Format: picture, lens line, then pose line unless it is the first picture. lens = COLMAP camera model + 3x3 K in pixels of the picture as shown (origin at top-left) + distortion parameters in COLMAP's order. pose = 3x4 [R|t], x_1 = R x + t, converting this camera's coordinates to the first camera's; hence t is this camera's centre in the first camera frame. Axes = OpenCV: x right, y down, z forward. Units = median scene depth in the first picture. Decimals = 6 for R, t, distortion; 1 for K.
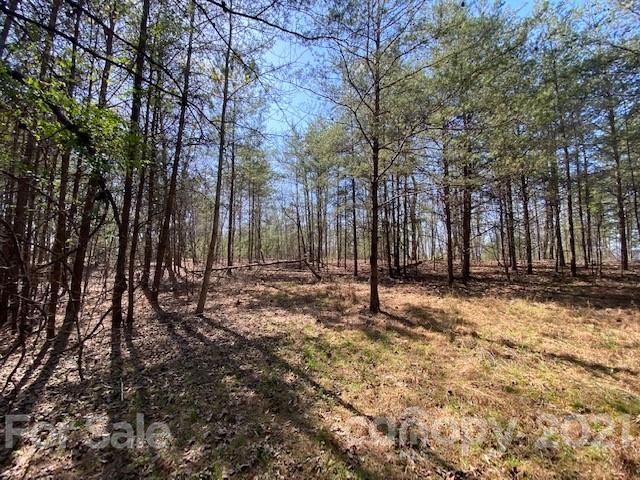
lens RADIAL K [[256.2, 0, 318.1], [0, 256.2, 241.4], [0, 0, 1]] dist [0.000420, -0.012847]
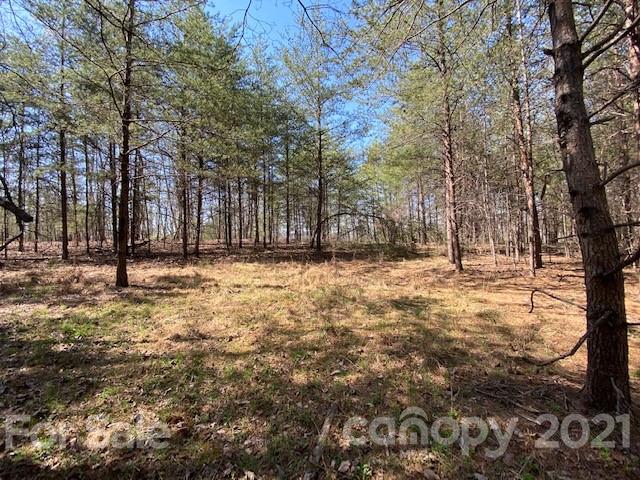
lens RADIAL K [[256.2, 0, 318.1], [0, 256.2, 241.4], [0, 0, 1]] dist [0.000420, -0.012847]
pose [[0.533171, -0.010099, 0.845947, -0.148296], [-0.048119, 0.997948, 0.042242, 0.015576], [-0.844638, -0.063228, 0.531591, -0.113544]]
